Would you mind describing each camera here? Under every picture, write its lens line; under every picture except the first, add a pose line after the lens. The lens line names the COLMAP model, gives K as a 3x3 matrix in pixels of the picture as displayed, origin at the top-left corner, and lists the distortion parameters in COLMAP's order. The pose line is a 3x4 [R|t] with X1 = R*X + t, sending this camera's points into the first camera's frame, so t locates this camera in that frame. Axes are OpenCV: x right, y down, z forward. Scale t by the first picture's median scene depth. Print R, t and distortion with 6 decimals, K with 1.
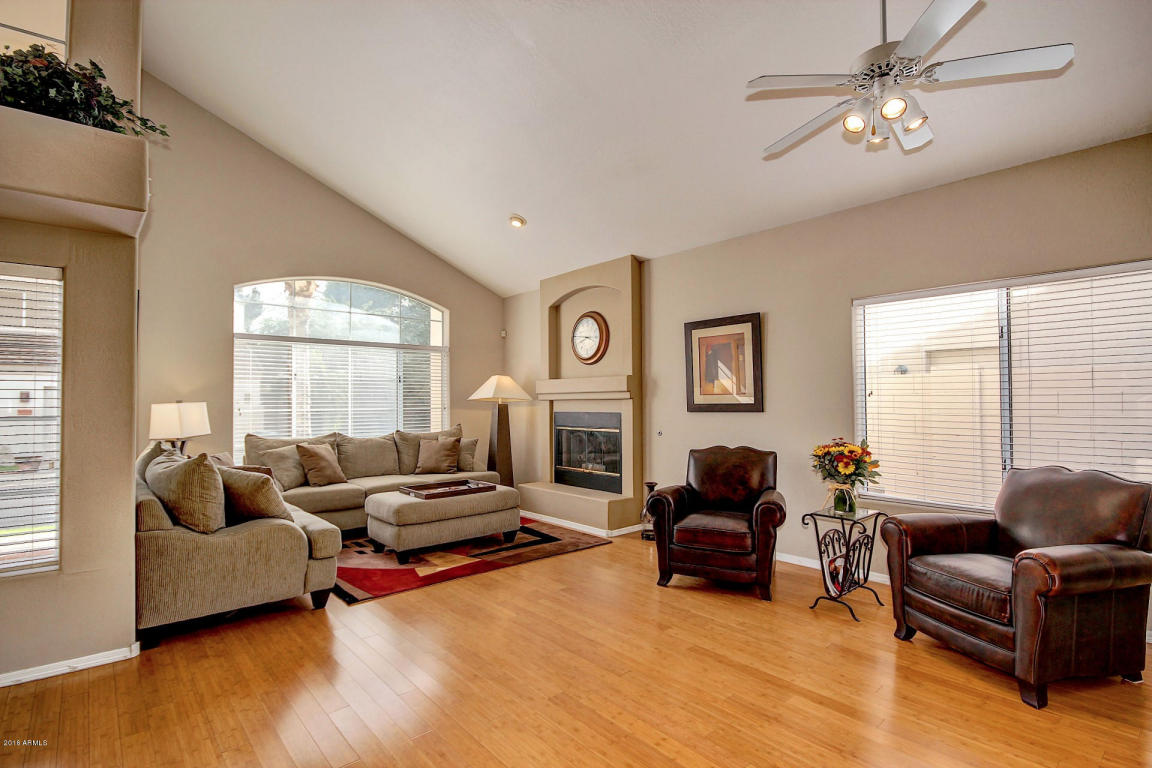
lens RADIAL K [[556.3, 0, 580.0], [0, 556.3, 389.7], [0, 0, 1]] dist [-0.001348, -0.000195]
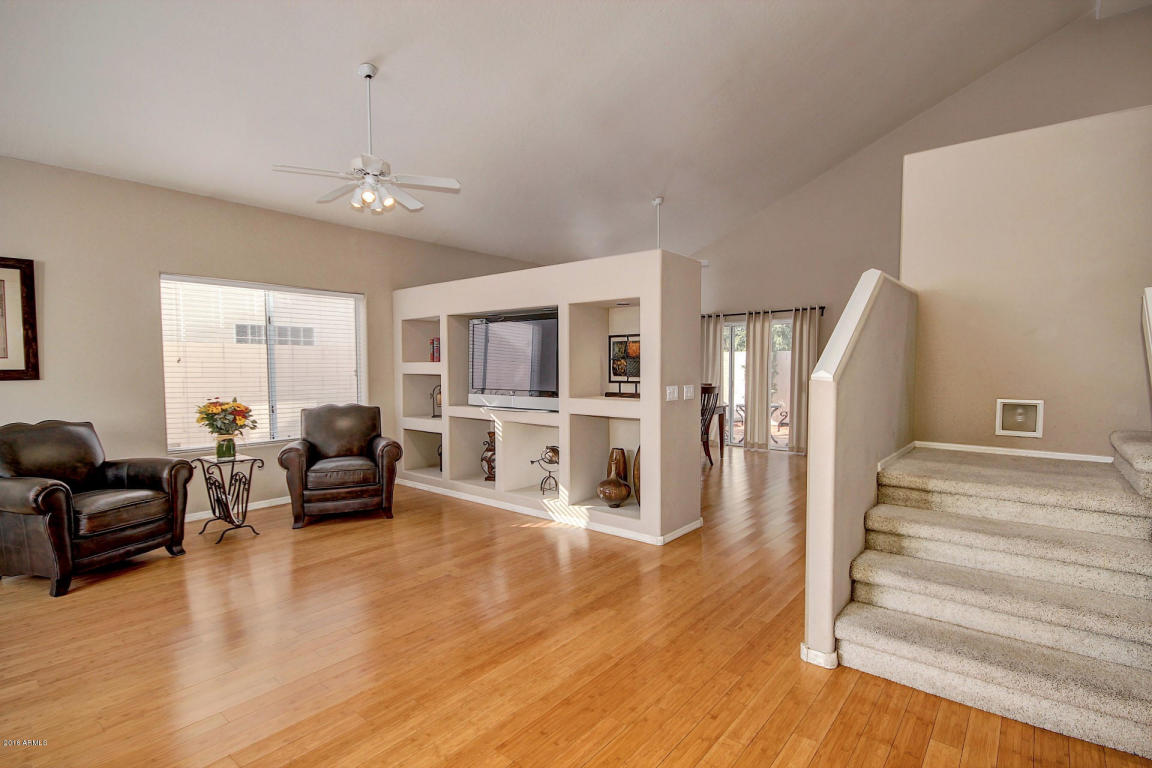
lens RADIAL K [[556.3, 0, 580.0], [0, 556.3, 389.7], [0, 0, 1]] dist [-0.001348, -0.000195]
pose [[-0.136187, -0.045420, 0.989641, -0.824932], [-0.005508, 0.998968, 0.045091, 0.016687], [-0.990668, 0.000690, -0.136296, 0.414889]]
